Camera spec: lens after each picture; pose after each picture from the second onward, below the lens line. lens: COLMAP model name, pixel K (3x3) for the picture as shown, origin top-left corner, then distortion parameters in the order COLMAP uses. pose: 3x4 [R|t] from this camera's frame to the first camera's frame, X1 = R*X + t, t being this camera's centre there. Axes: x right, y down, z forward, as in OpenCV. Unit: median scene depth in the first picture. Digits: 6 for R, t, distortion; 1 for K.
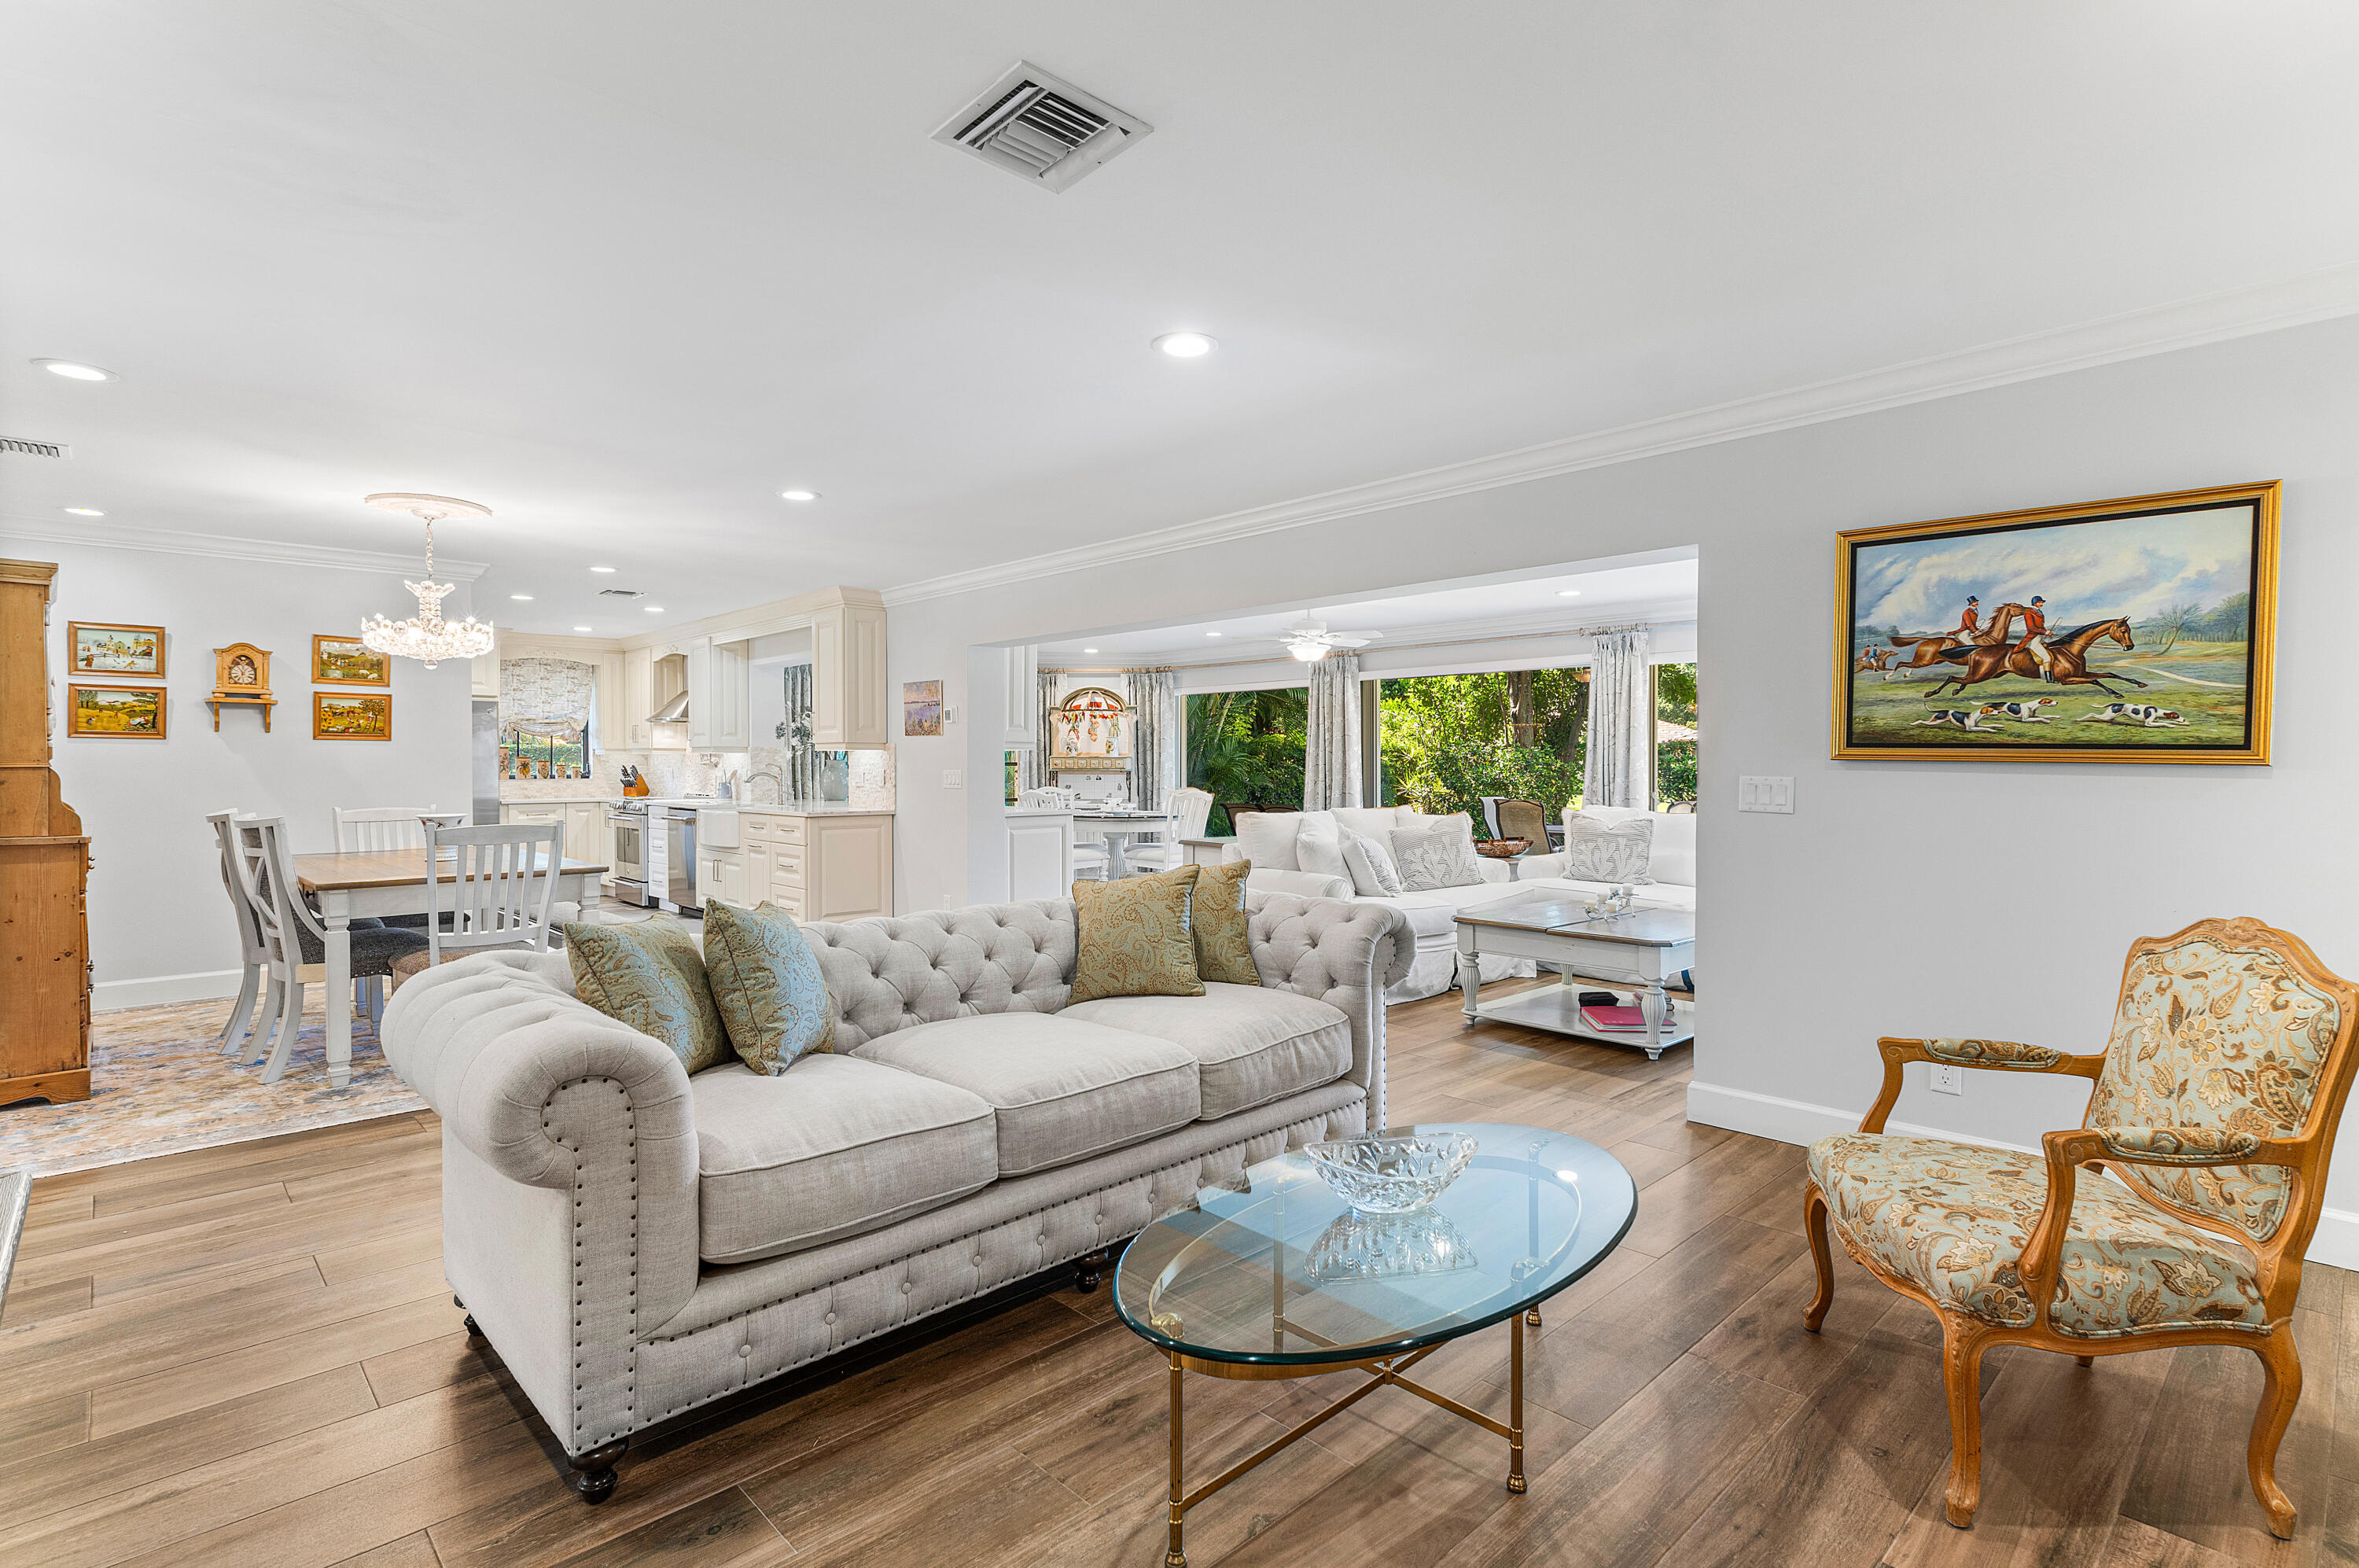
lens RADIAL K [[1177.9, 0, 1236.5], [0, 1177.9, 771.3], [0, 0, 1]] dist [-0.000949, -0.000124]
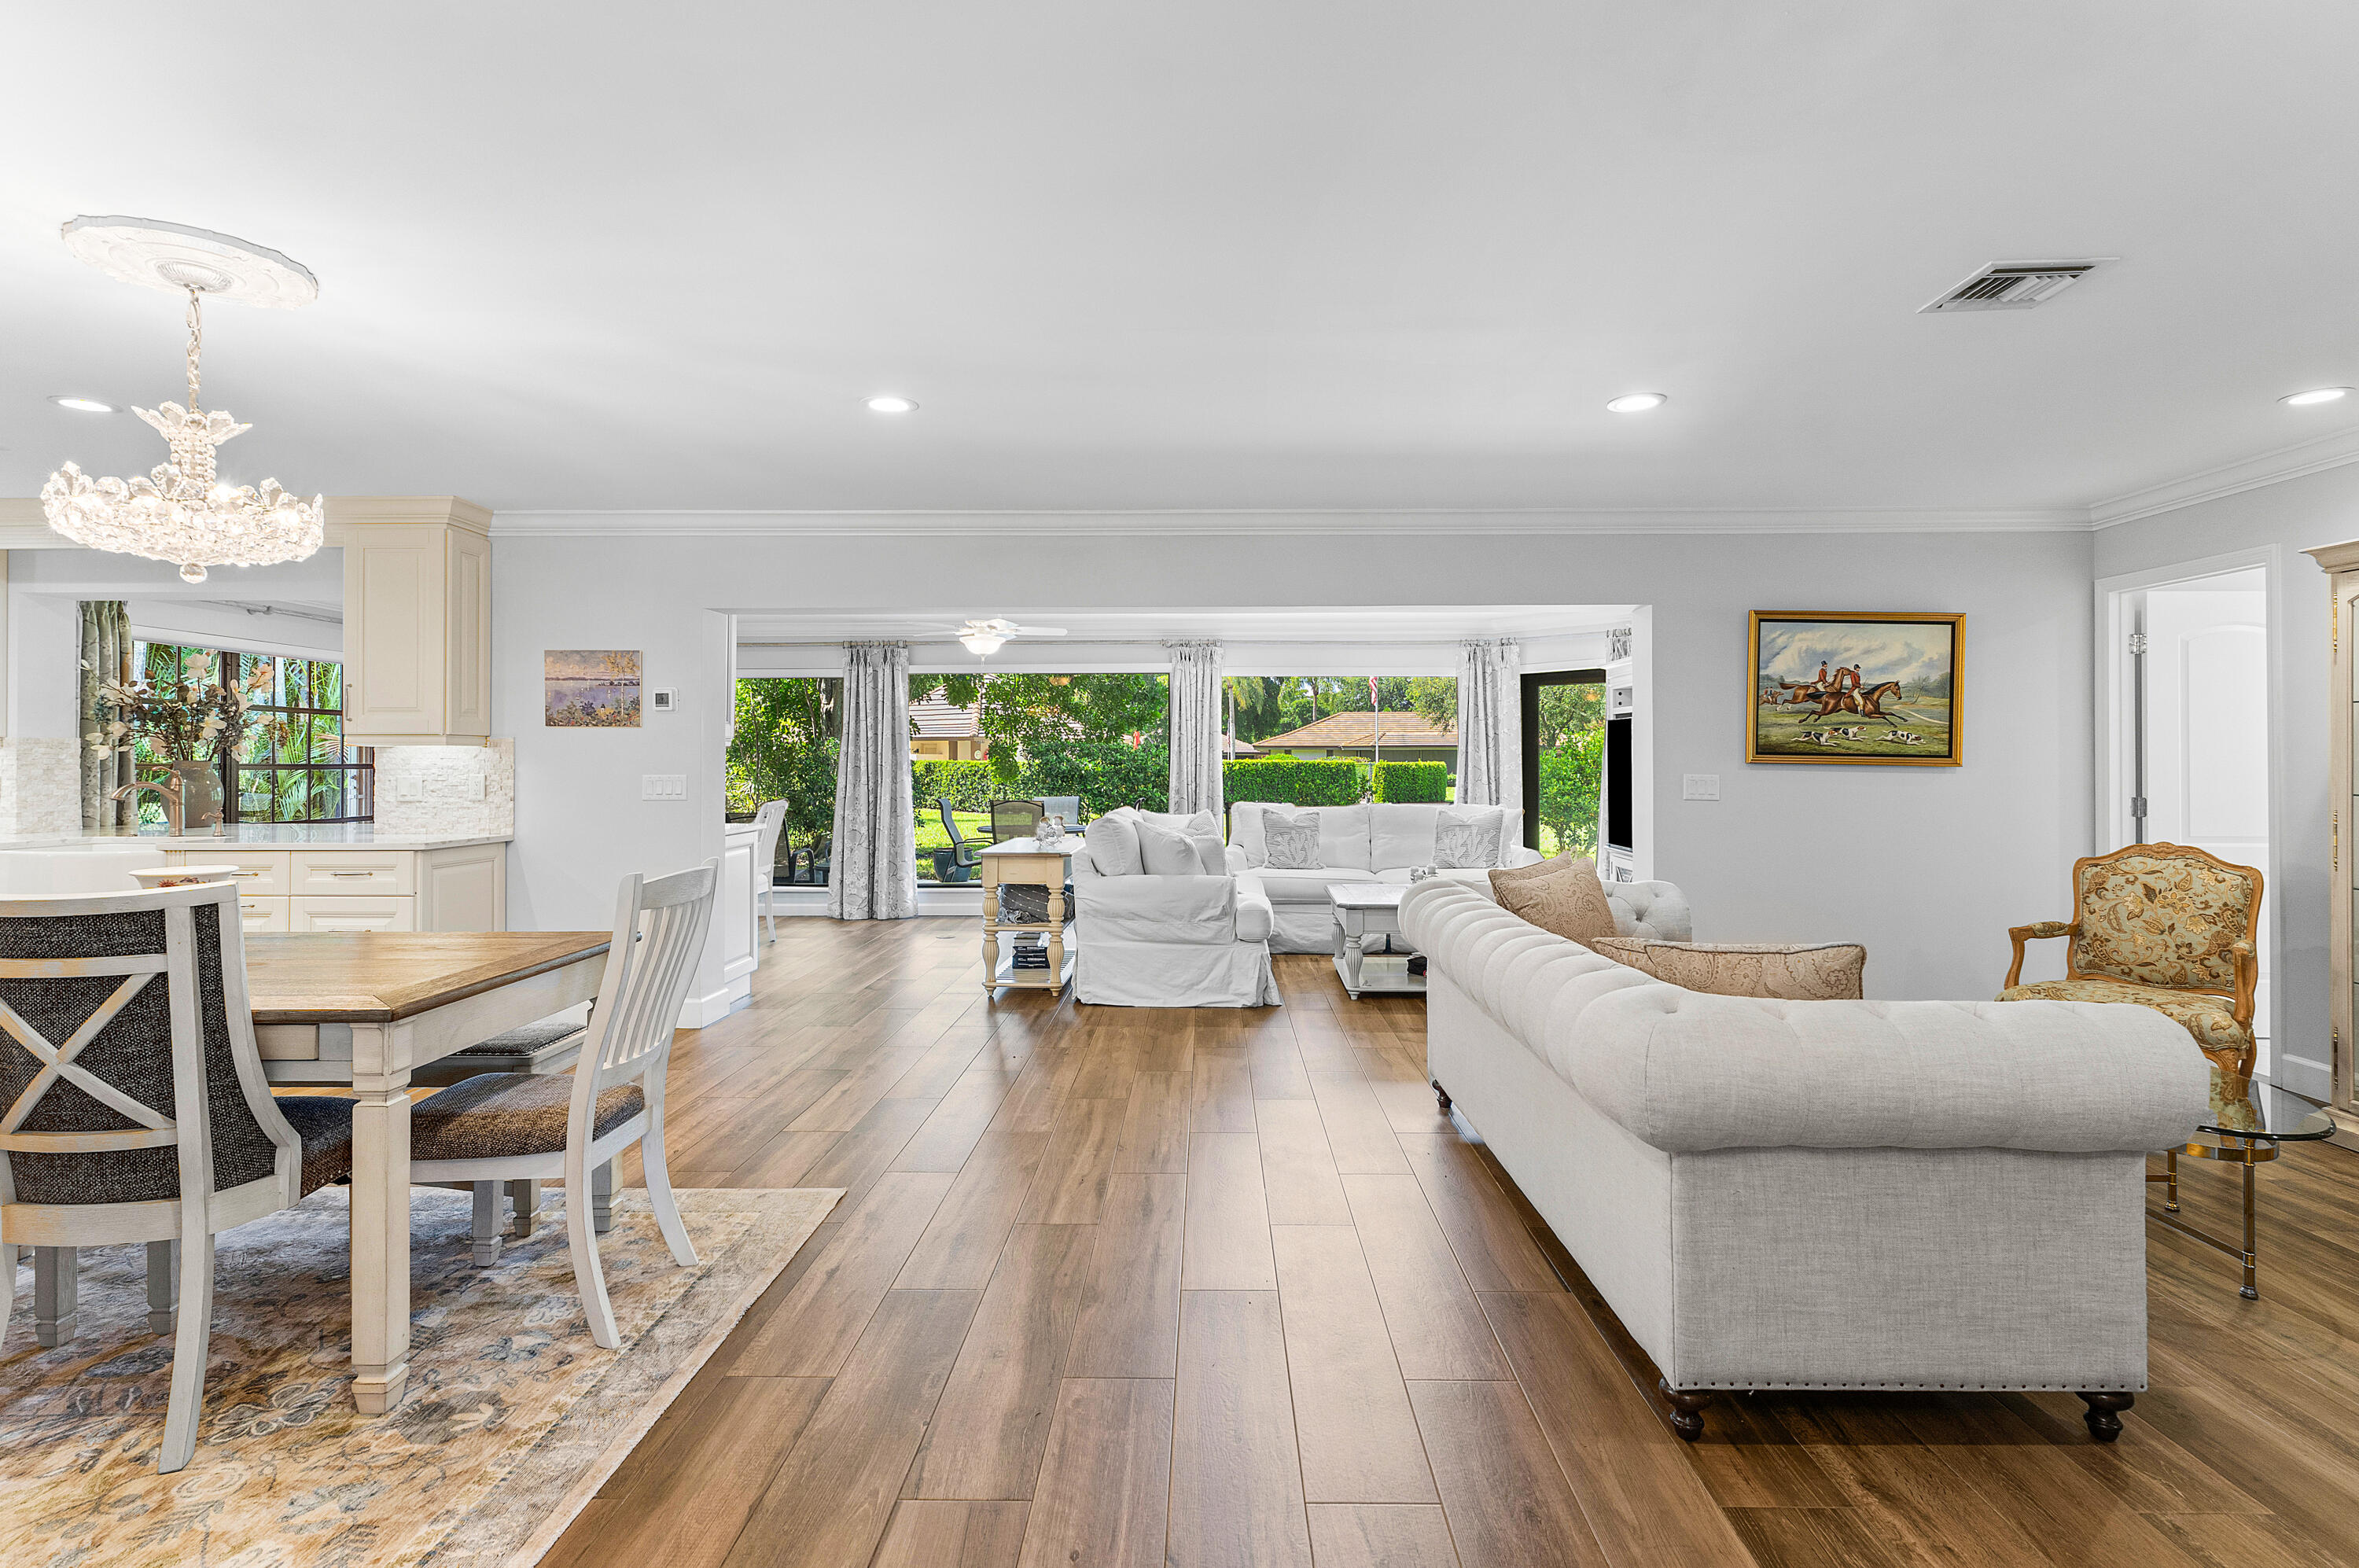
lens RADIAL K [[1179.0, 0, 1289.5], [0, 1179.0, 747.5], [0, 0, 1]] dist [0.003800, 0.000583]
pose [[0.684121, 0.009514, 0.729307, -0.992897], [0.004893, 0.999833, -0.017633, -0.006119], [-0.729352, 0.015632, 0.683960, 0.417183]]
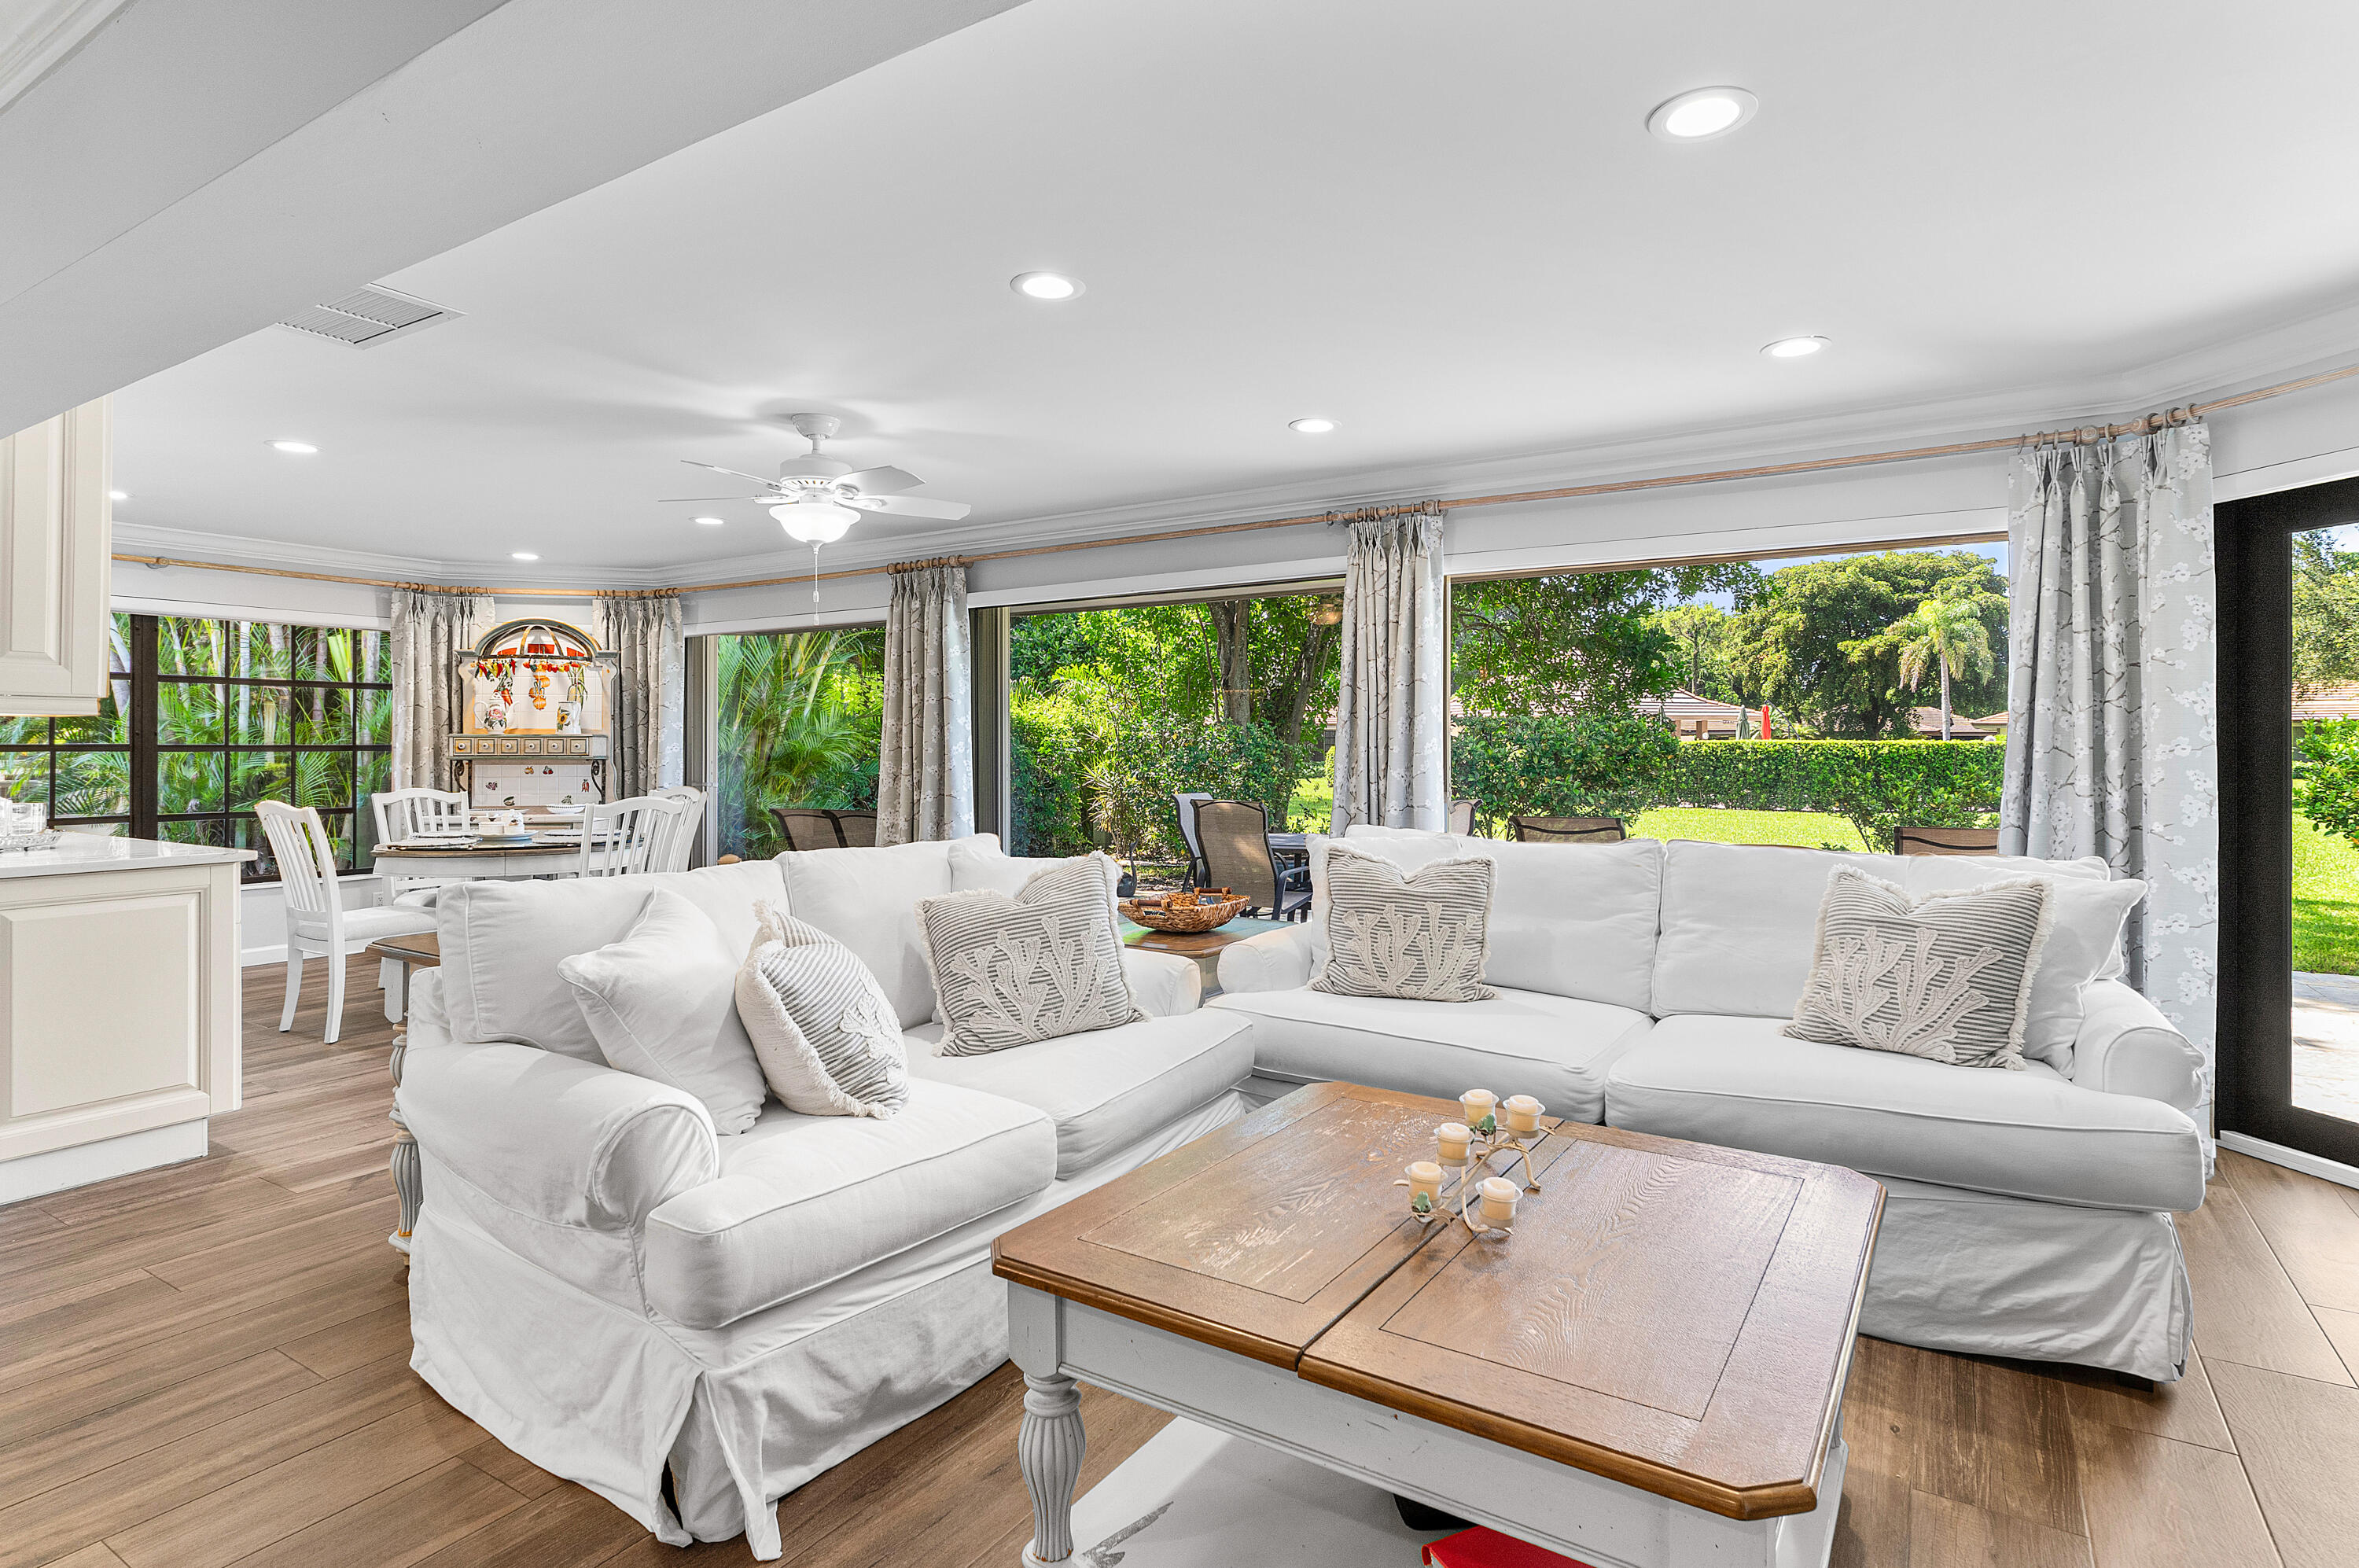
lens RADIAL K [[1195.3, 0, 1186.6], [0, 1195.3, 741.9], [0, 0, 1]] dist [0.002350, -0.000173]
pose [[0.981150, -0.001079, 0.193246, 0.260651], [0.003087, 0.999944, -0.010088, -0.005470], [-0.193224, 0.010495, 0.981098, 1.035456]]
